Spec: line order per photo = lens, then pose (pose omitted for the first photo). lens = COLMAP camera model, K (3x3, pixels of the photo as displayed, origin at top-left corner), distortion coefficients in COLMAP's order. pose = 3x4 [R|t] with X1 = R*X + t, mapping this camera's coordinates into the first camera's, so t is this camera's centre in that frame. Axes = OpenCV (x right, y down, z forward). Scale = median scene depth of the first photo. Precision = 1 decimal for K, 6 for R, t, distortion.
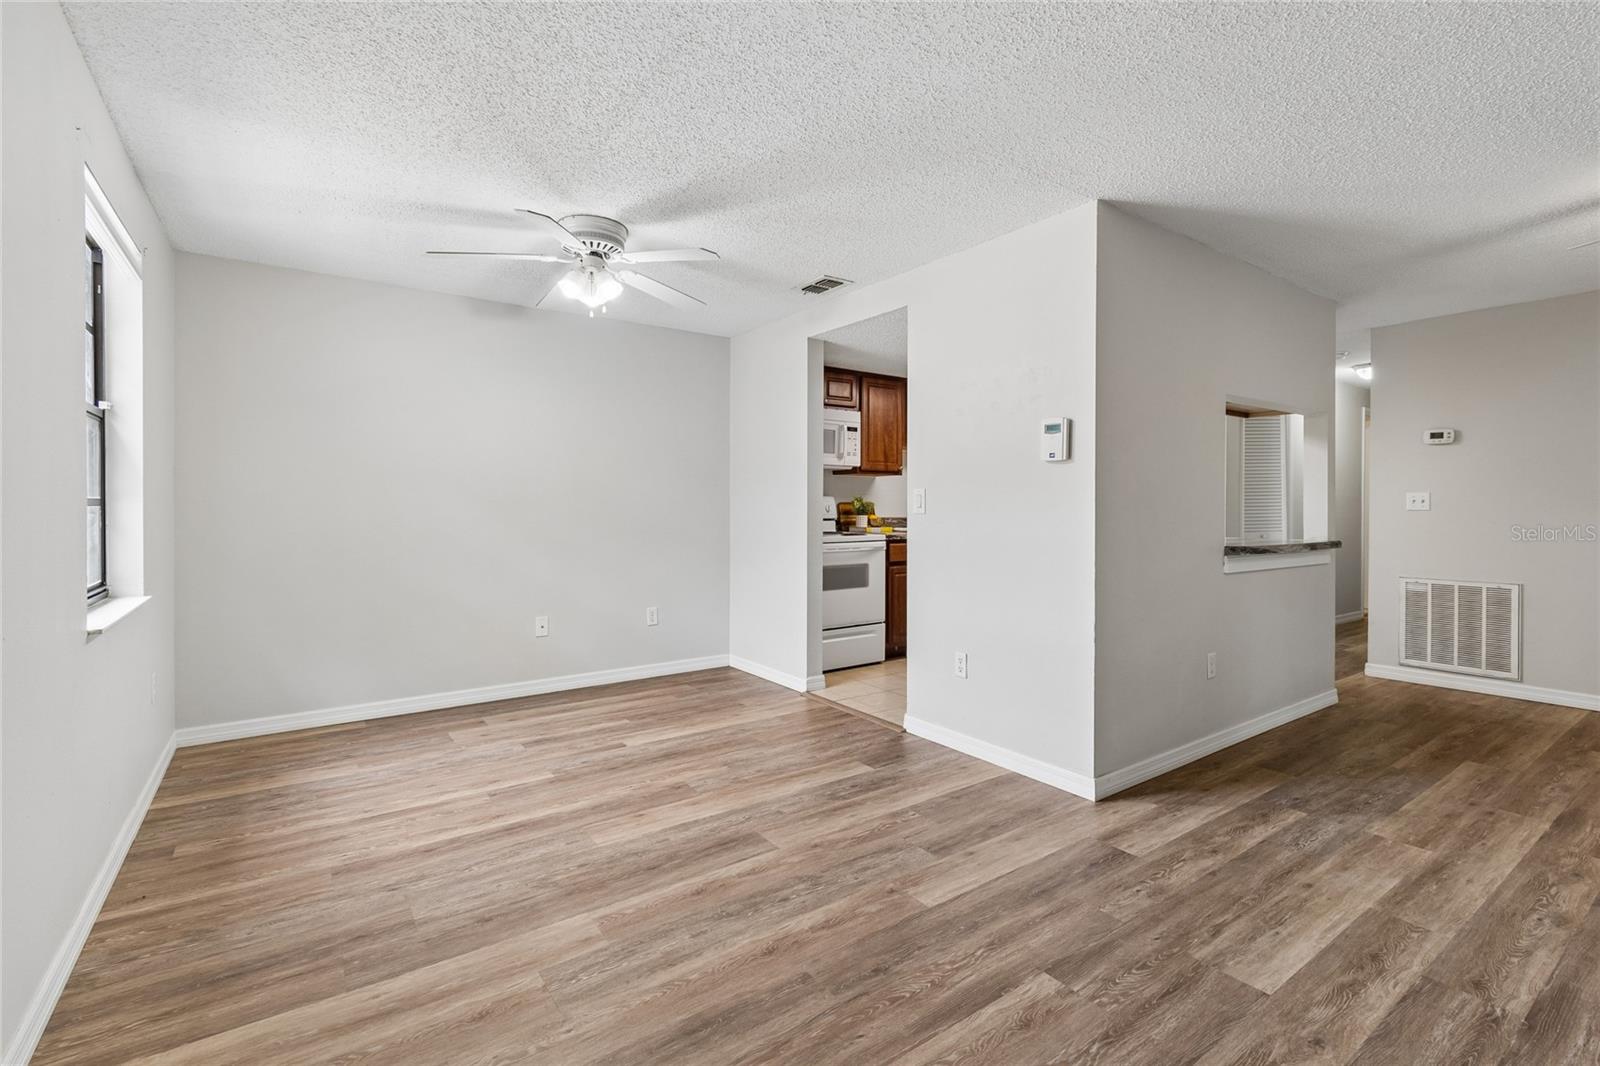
lens RADIAL K [[721.7, 0, 796.9], [0, 721.7, 510.1], [0, 0, 1]] dist [0.001590, -0.000868]
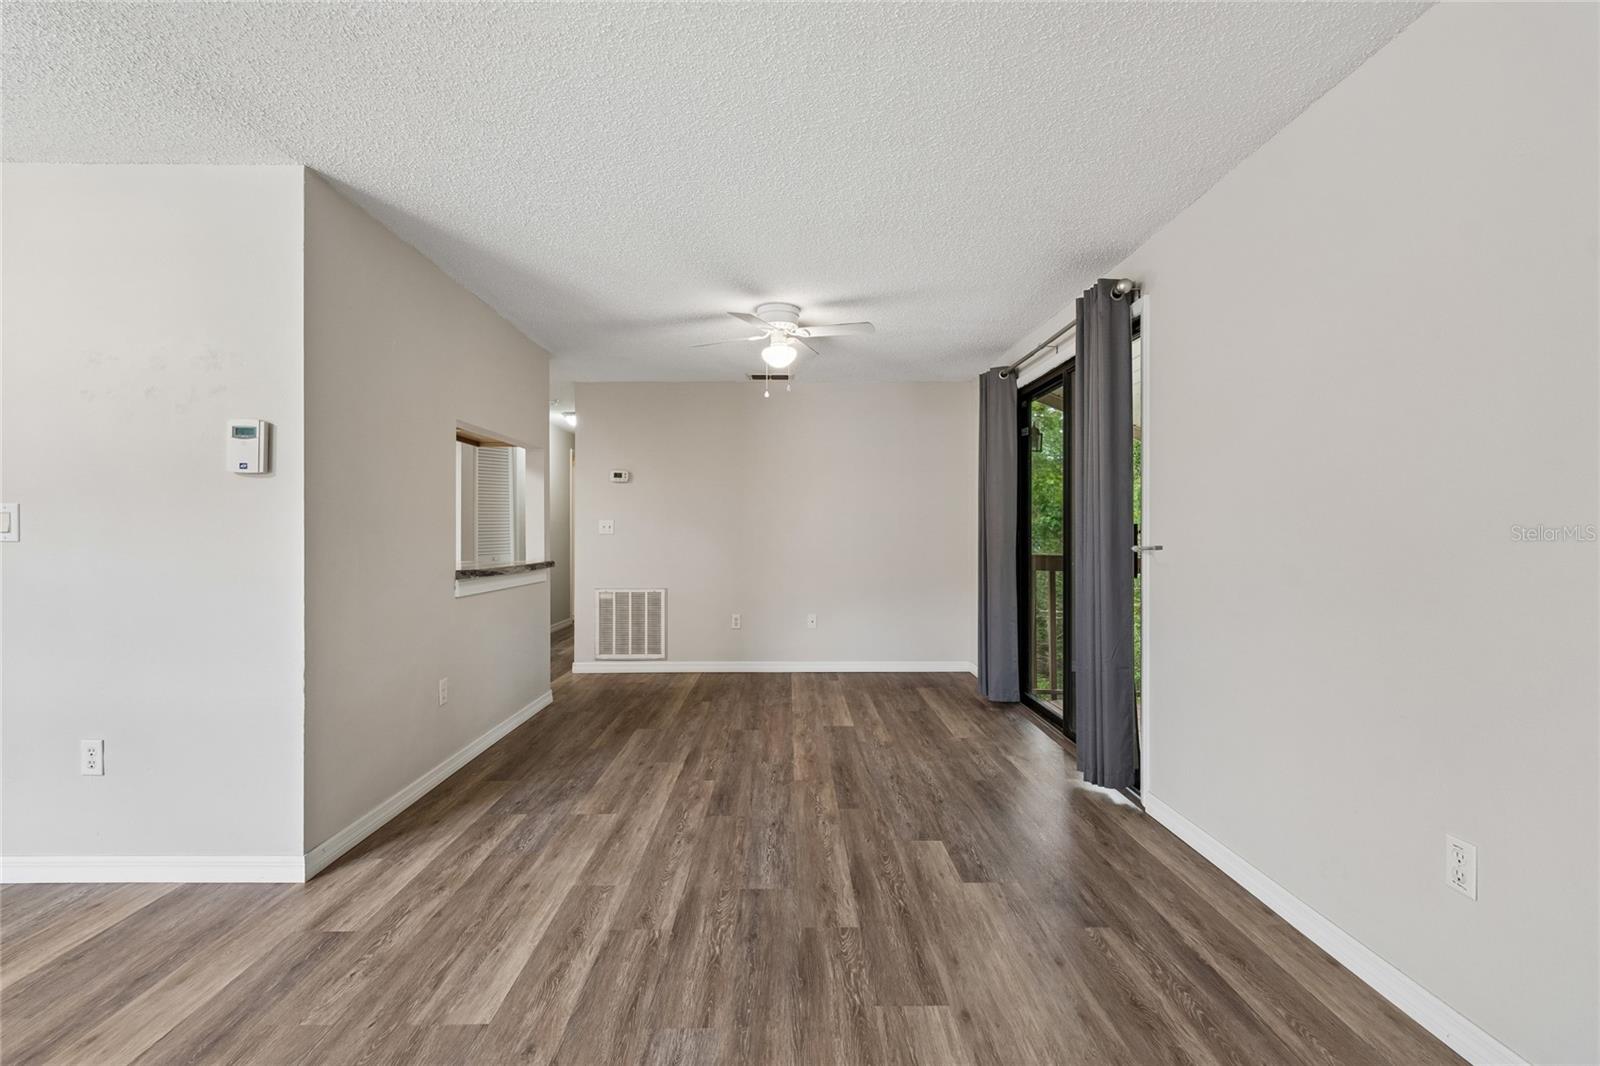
lens RADIAL K [[708.2, 0, 796.1], [0, 708.2, 534.6], [0, 0, 1]] dist [0.000876, -0.000238]
pose [[0.565183, -0.003791, 0.824957, 0.056514], [0.004568, 0.999988, 0.001465, 0.000860], [-0.824953, 0.002941, 0.565194, 0.060736]]
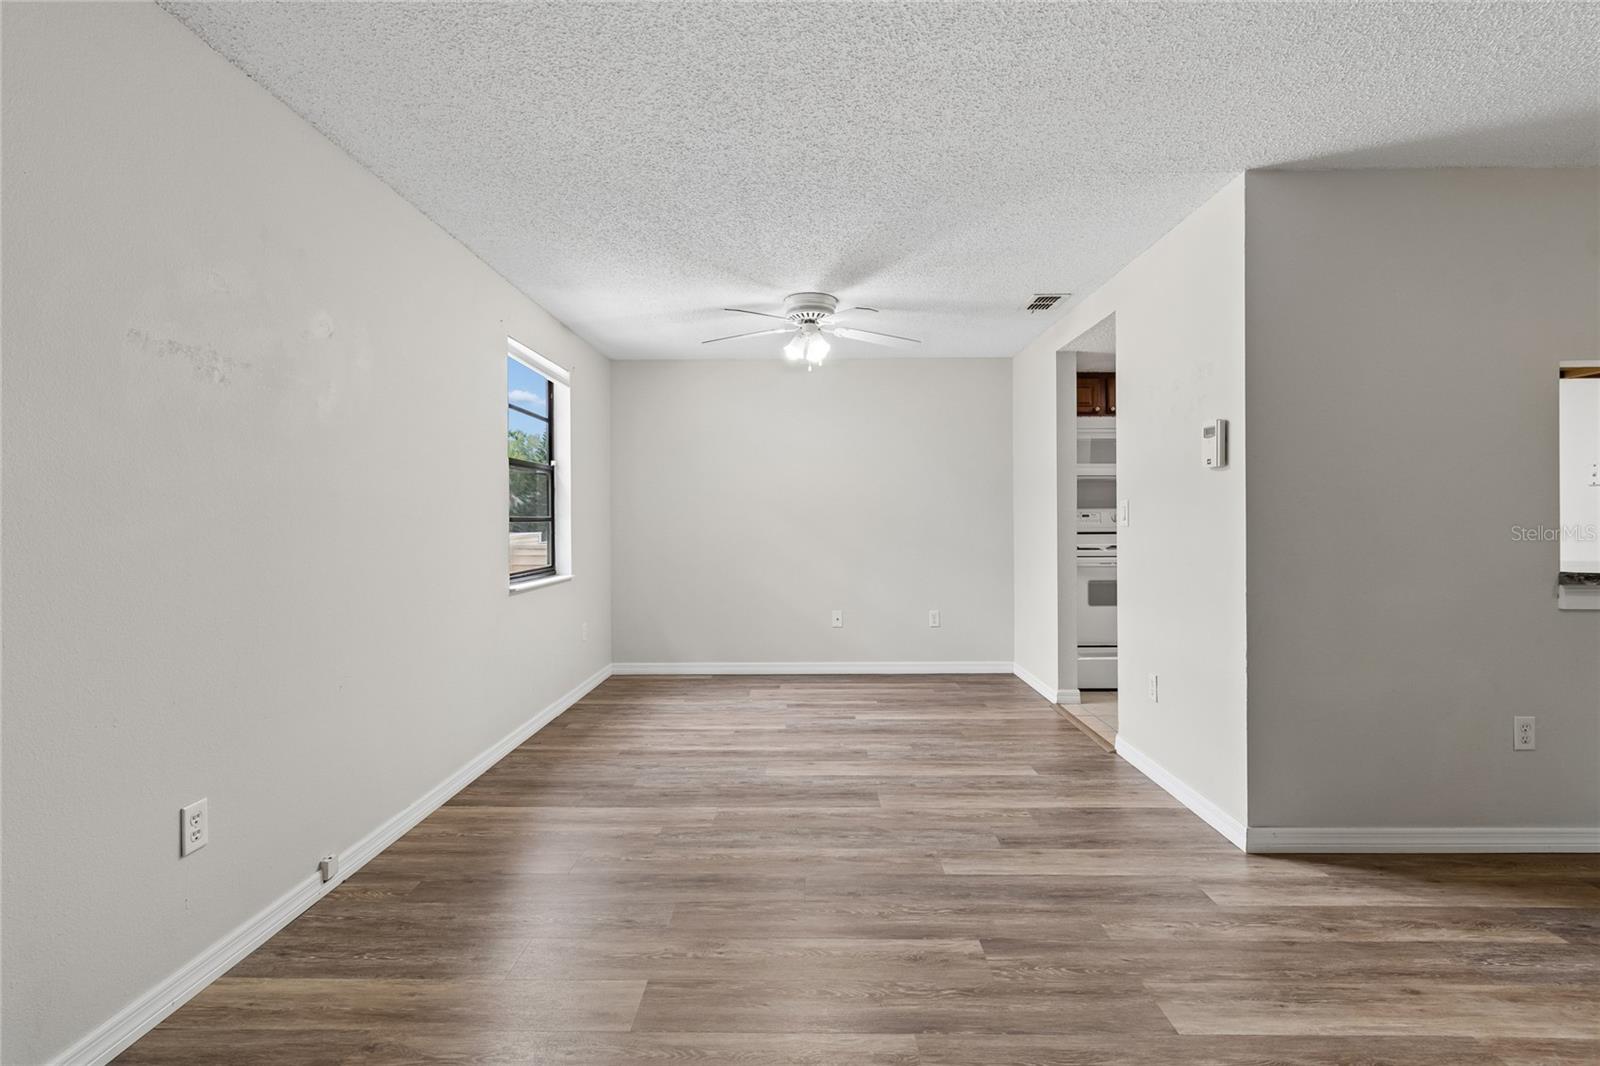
lens RADIAL K [[717.2, 0, 796.2], [0, 717.2, 529.3], [0, 0, 1]] dist [-0.002686, 0.000482]
pose [[0.806131, 0.003003, -0.591730, 0.480401], [0.002119, 0.999966, 0.007962, -0.000829], [0.591733, -0.007672, 0.806097, -0.031069]]
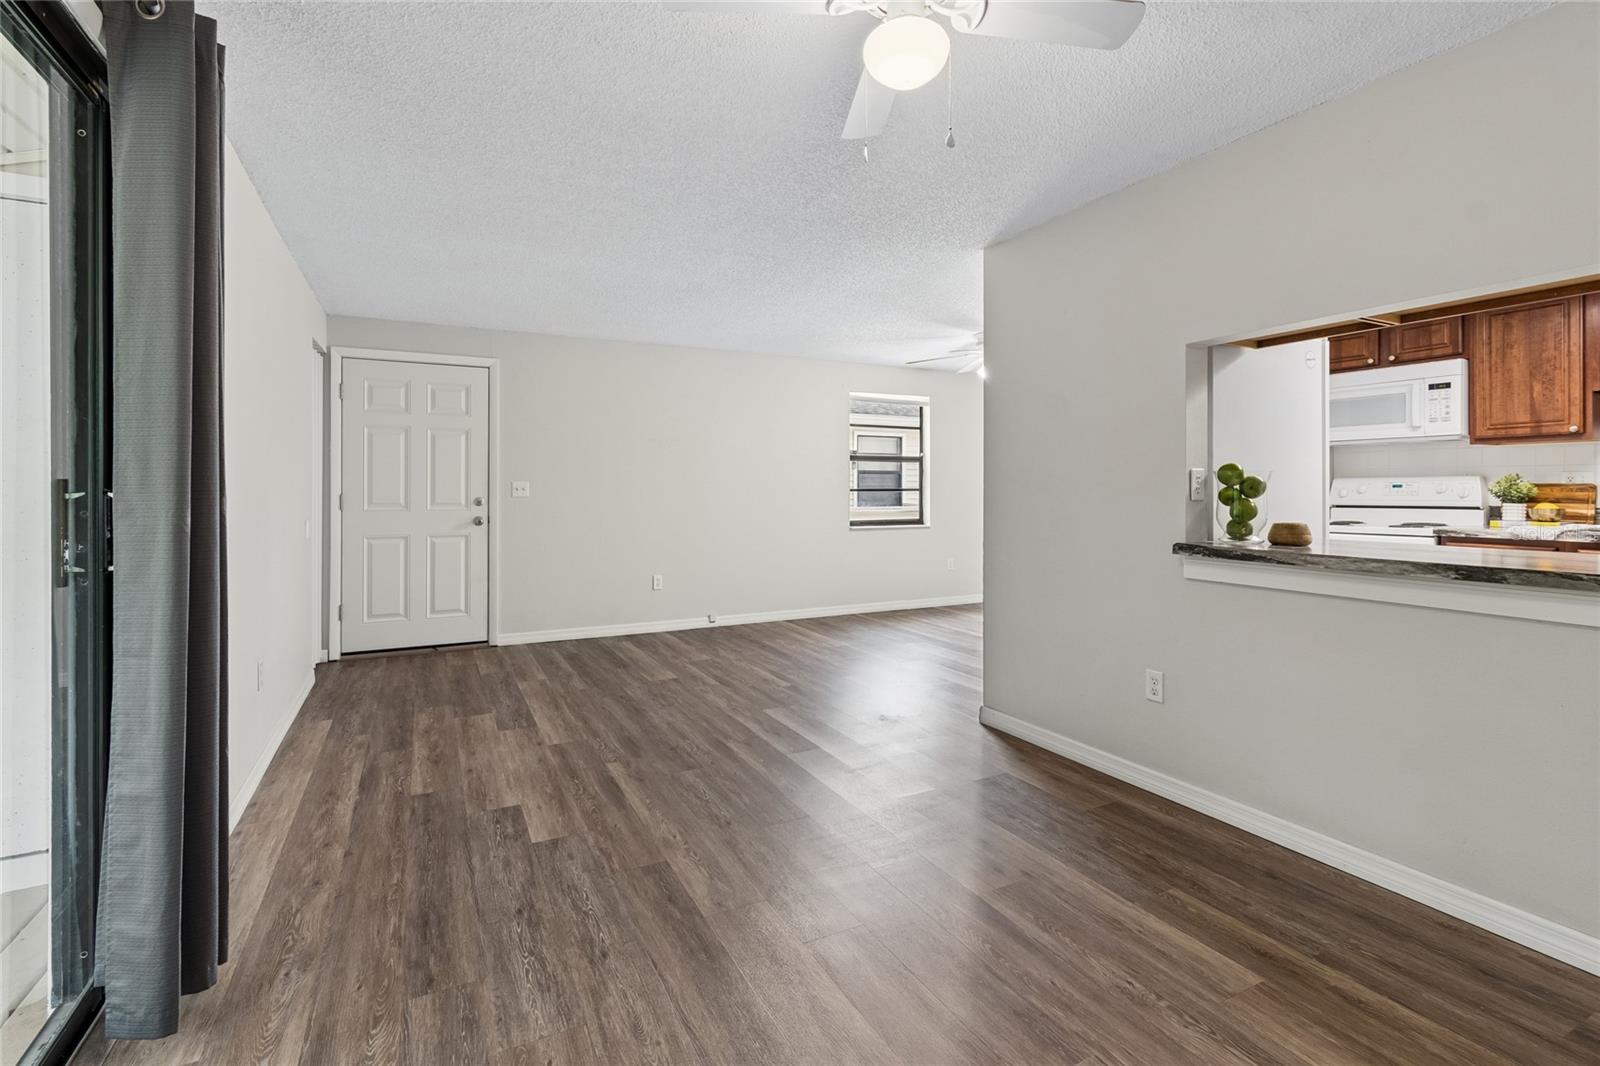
lens RADIAL K [[730.1, 0, 791.2], [0, 730.1, 490.5], [0, 0, 1]] dist [0.001949, -0.000659]
pose [[-0.146257, -0.001085, -0.989246, 1.718885], [-0.003552, 0.999994, -0.000572, -0.003633], [0.989240, 0.003430, -0.146260, 0.846797]]
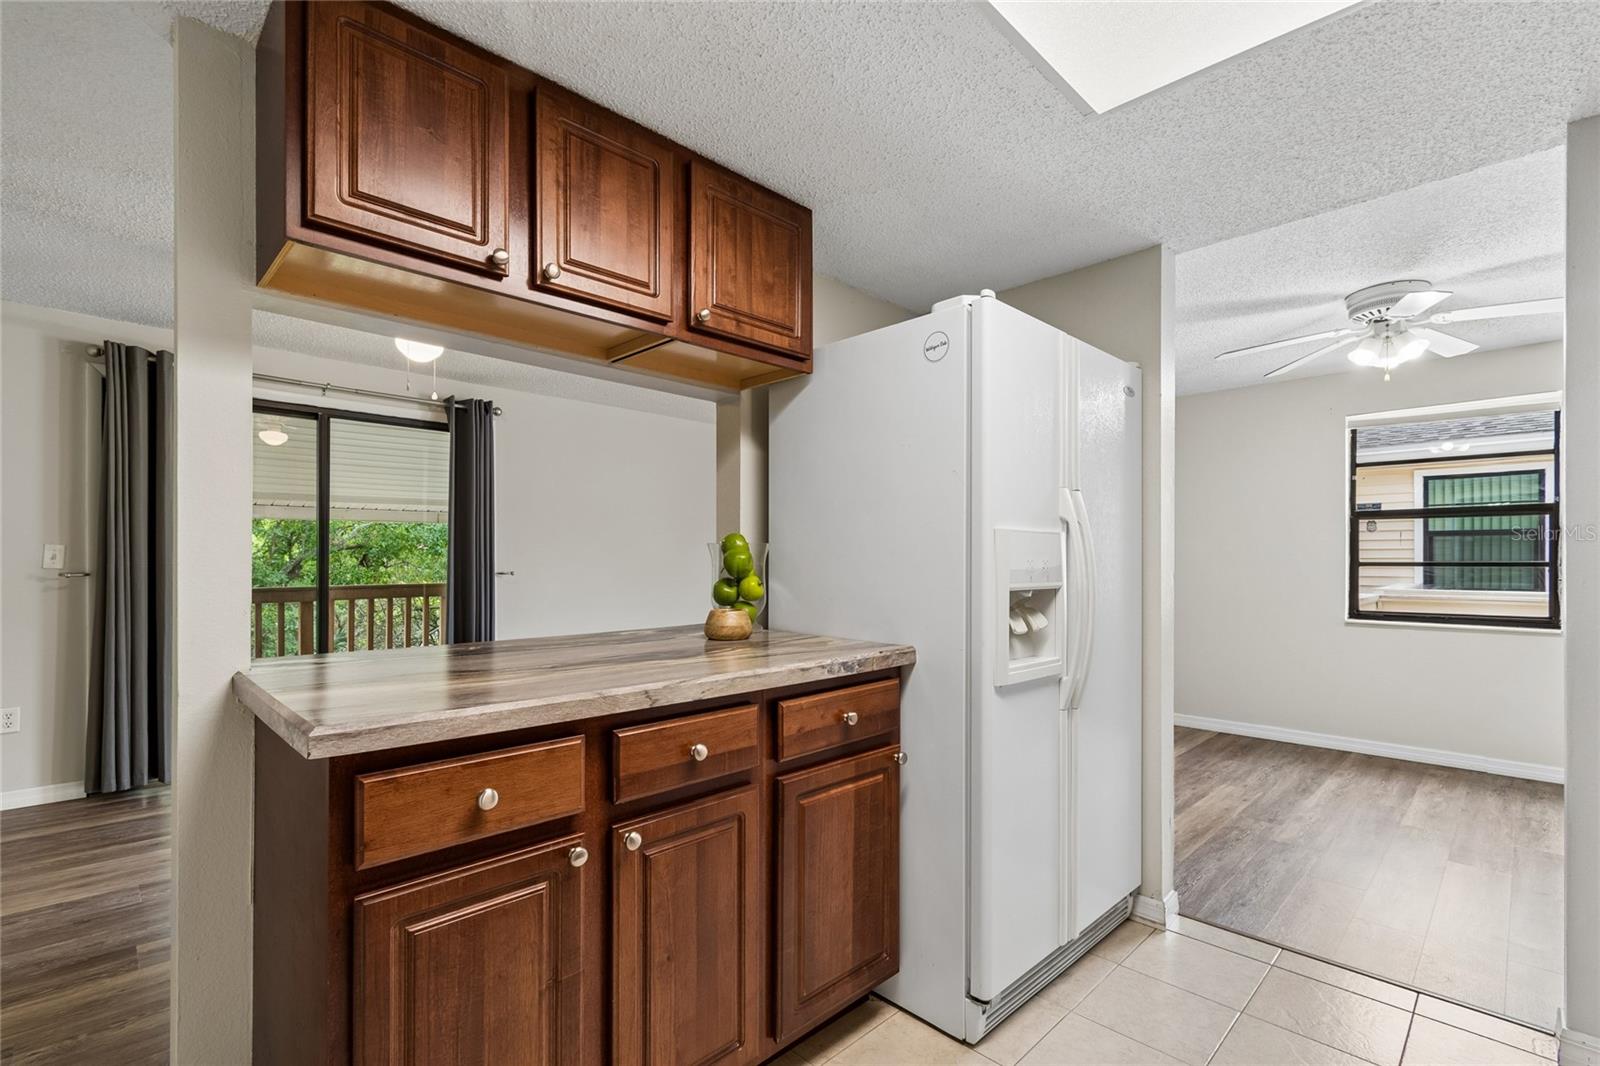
lens RADIAL K [[721.5, 0, 800.3], [0, 721.5, 564.2], [0, 0, 1]] dist [0.000382, -0.000087]
pose [[-0.985850, -0.002151, -0.167613, 0.761857], [-0.003835, 0.999945, 0.009724, -0.017459], [0.167583, 0.010229, -0.985805, 2.039127]]
